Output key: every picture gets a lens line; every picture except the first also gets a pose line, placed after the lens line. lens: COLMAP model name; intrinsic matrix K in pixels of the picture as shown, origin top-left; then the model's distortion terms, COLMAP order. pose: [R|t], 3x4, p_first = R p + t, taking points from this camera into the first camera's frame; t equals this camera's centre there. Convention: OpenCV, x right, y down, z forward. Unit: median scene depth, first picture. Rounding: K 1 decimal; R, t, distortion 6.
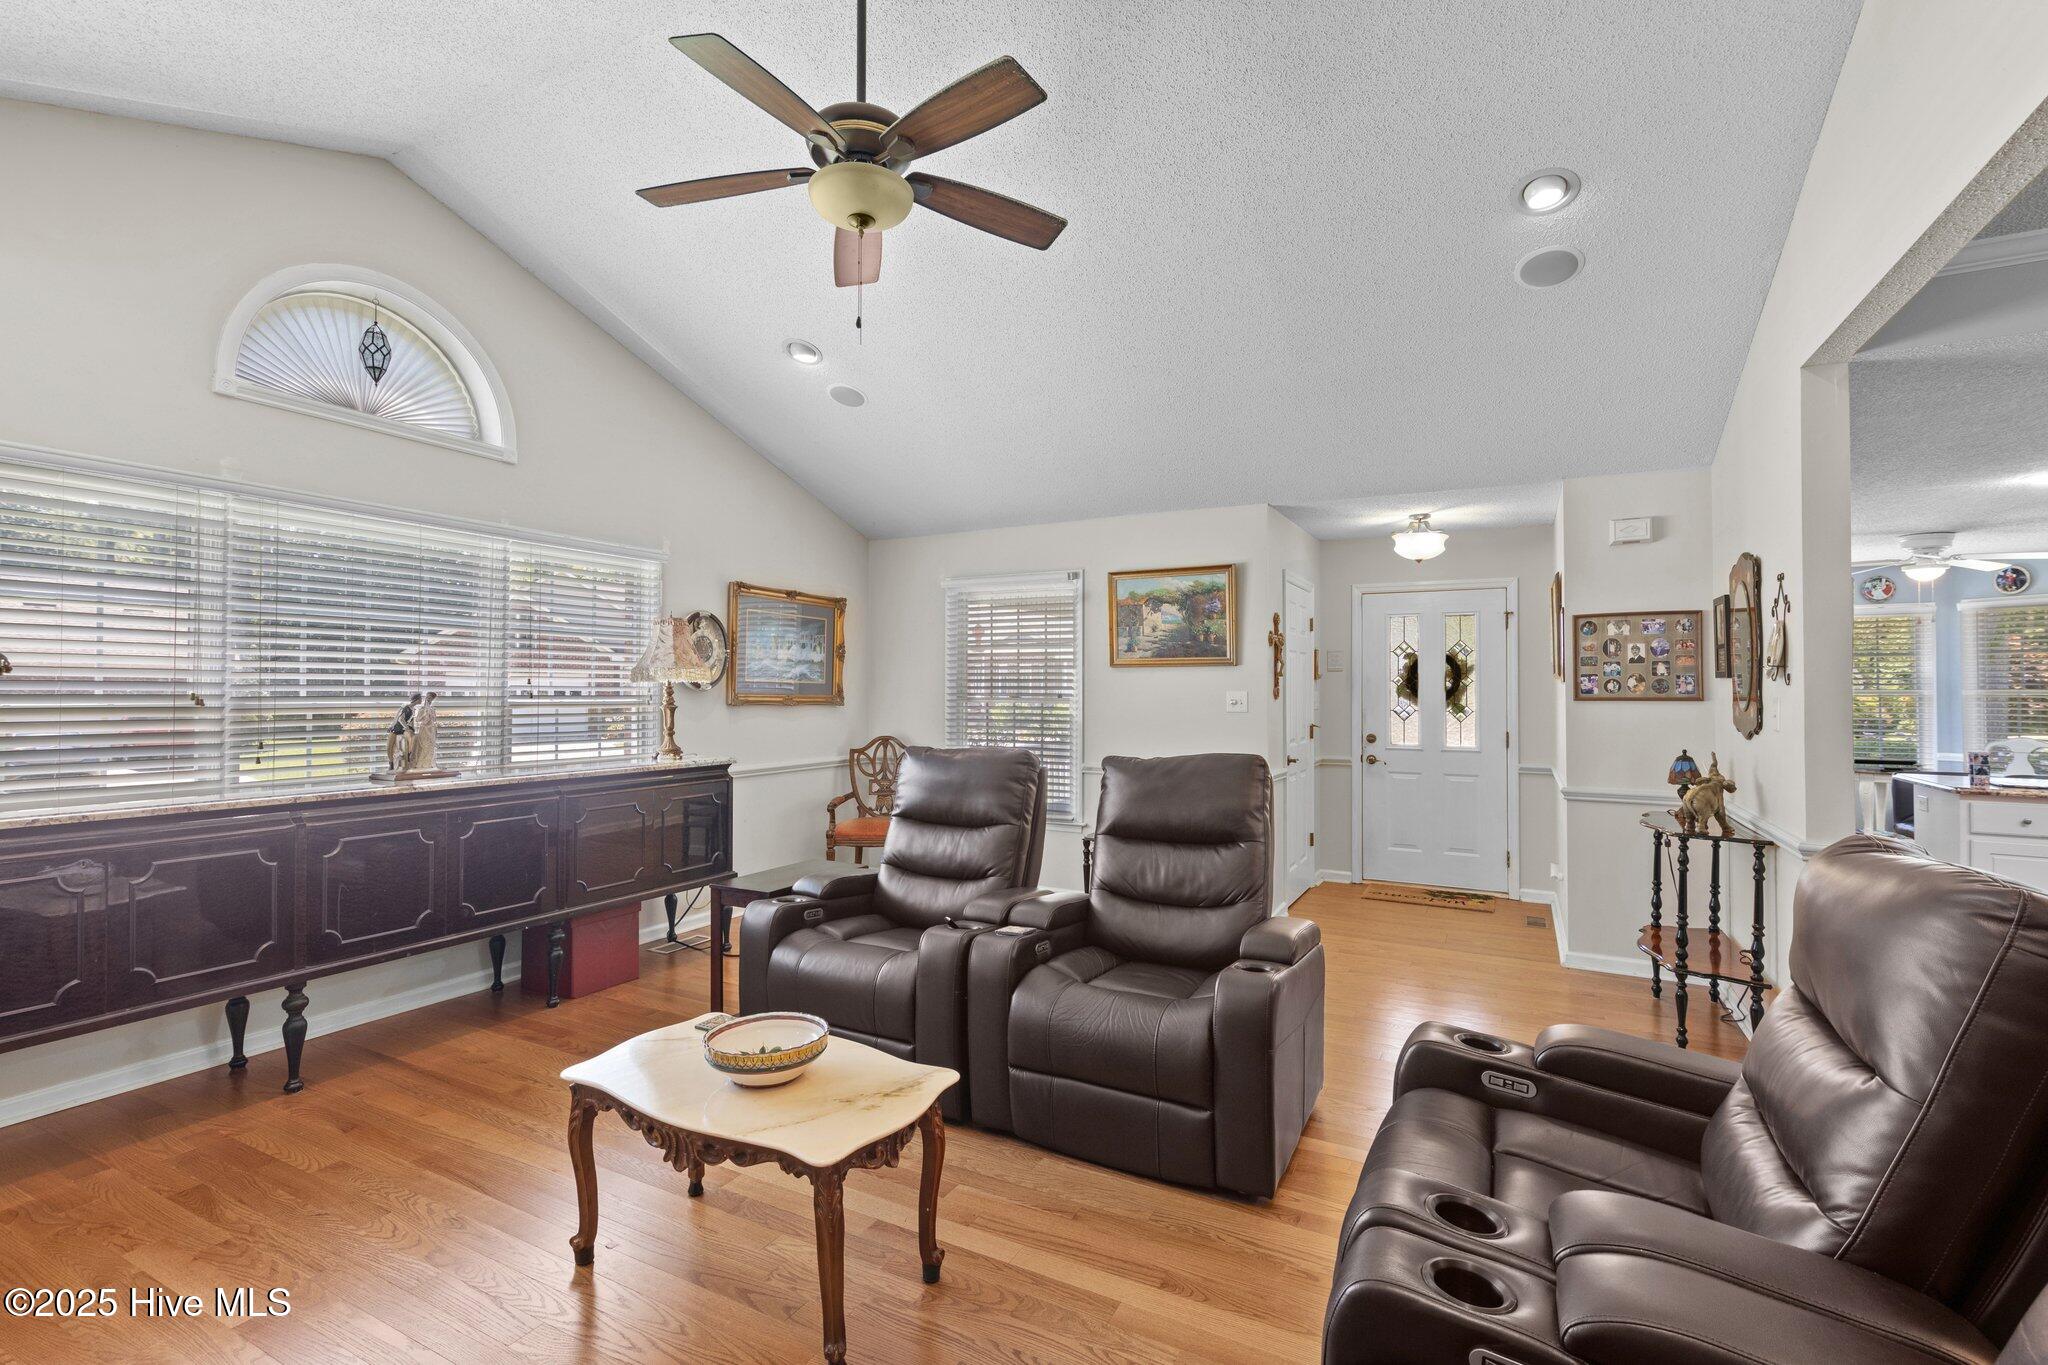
lens RADIAL K [[938.4, 0, 1008.2], [0, 938.4, 686.6], [0, 0, 1]] dist [-0.004519, 0.000556]
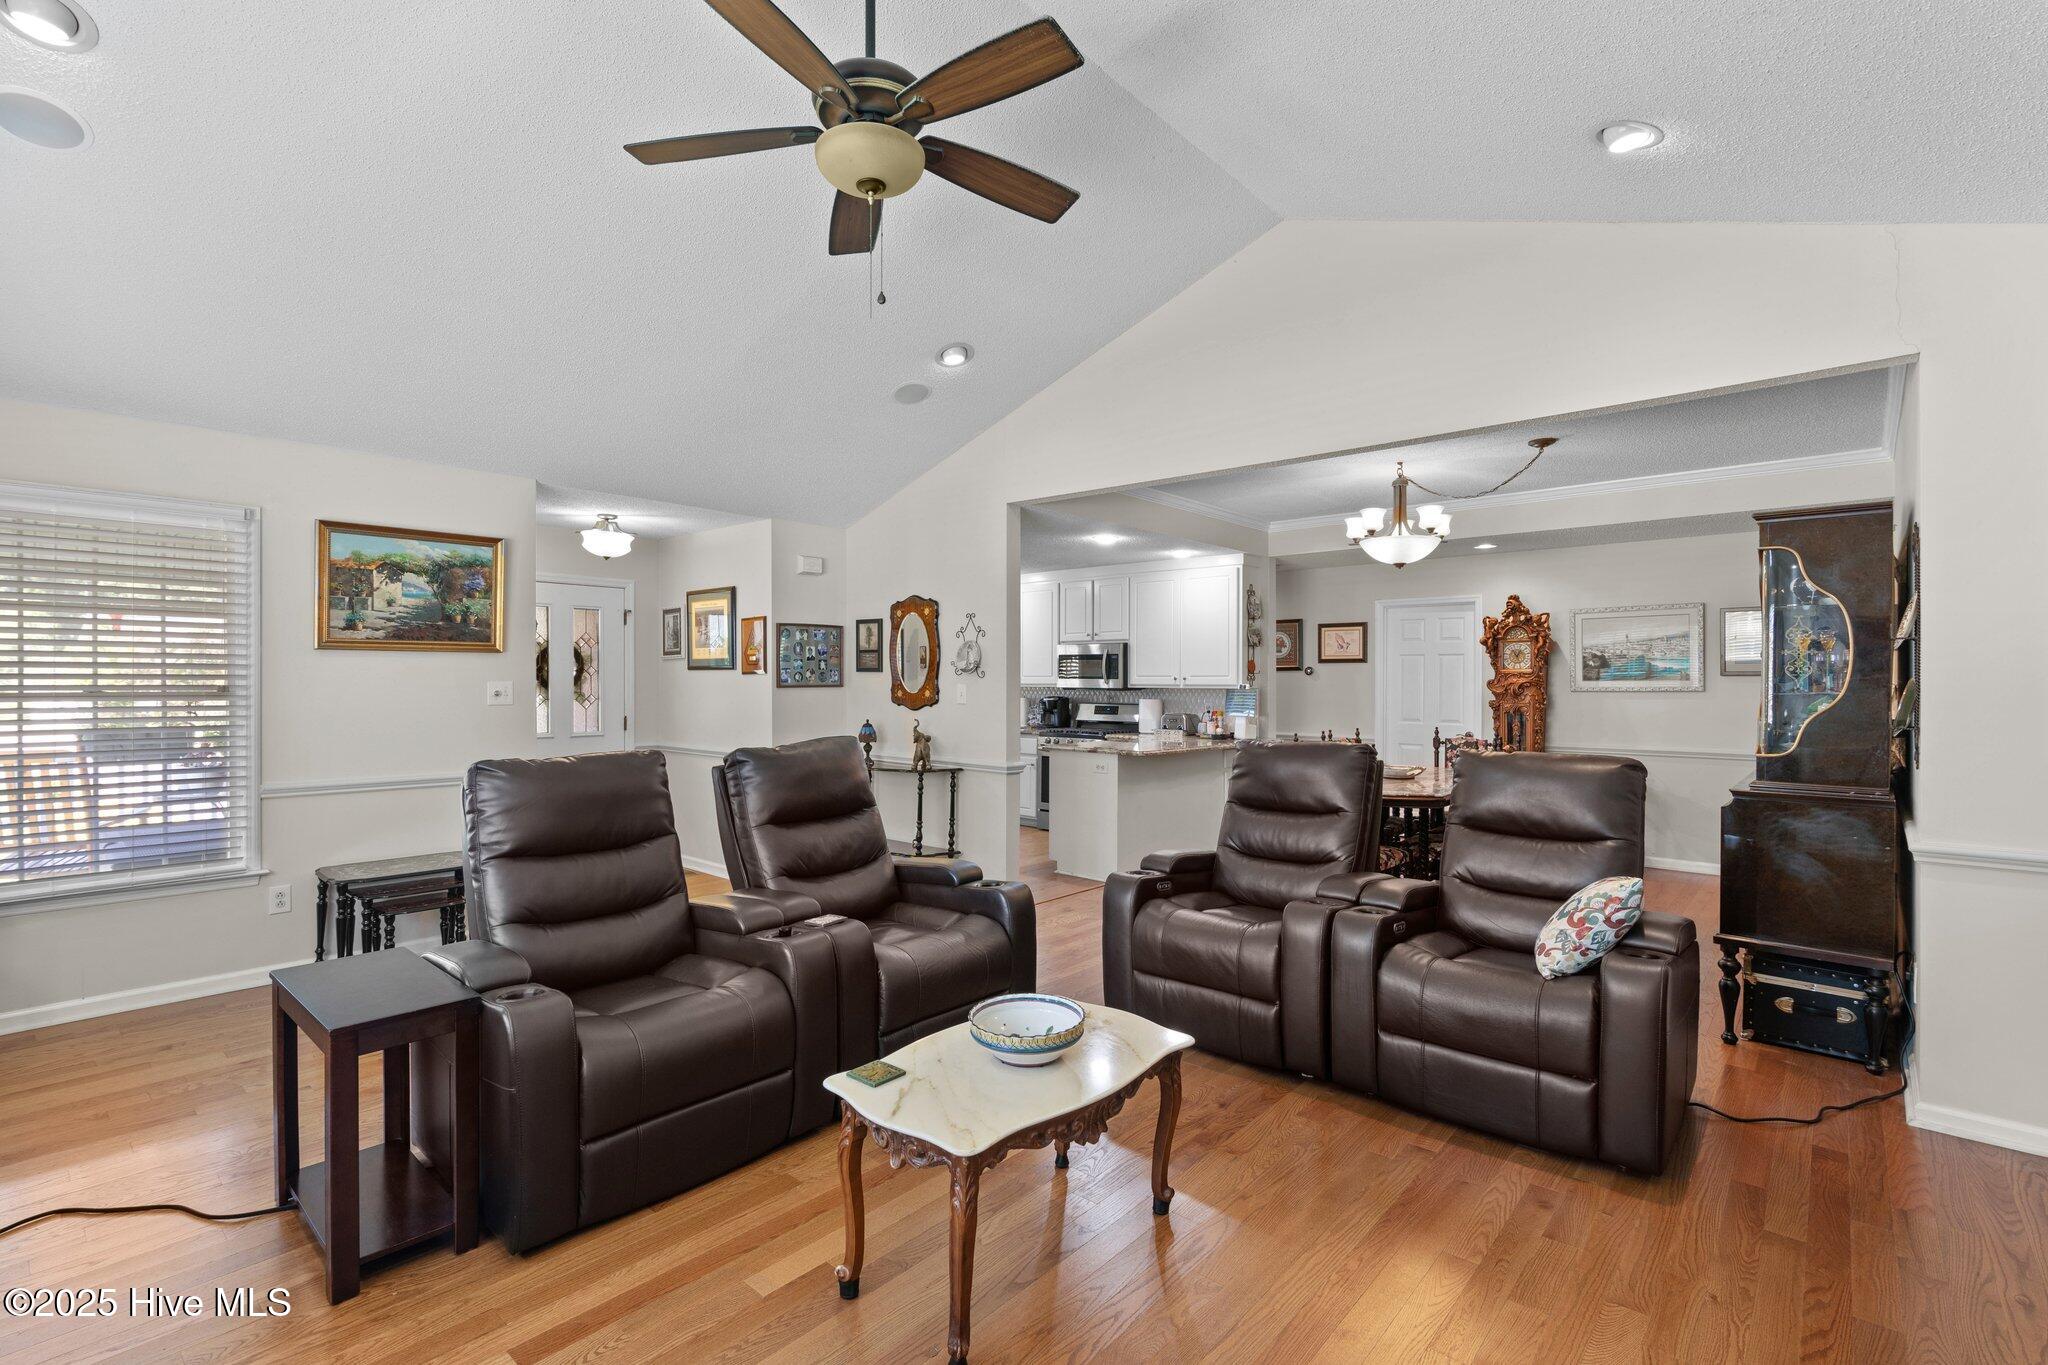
lens RADIAL K [[938.4, 0, 1026.6], [0, 938.4, 687.7], [0, 0, 1]] dist [-0.004519, 0.000556]
pose [[0.220417, -0.010842, 0.975345, -0.514198], [-0.006289, 0.999902, 0.012537, -0.003262], [-0.975385, -0.008898, 0.220327, 0.312620]]
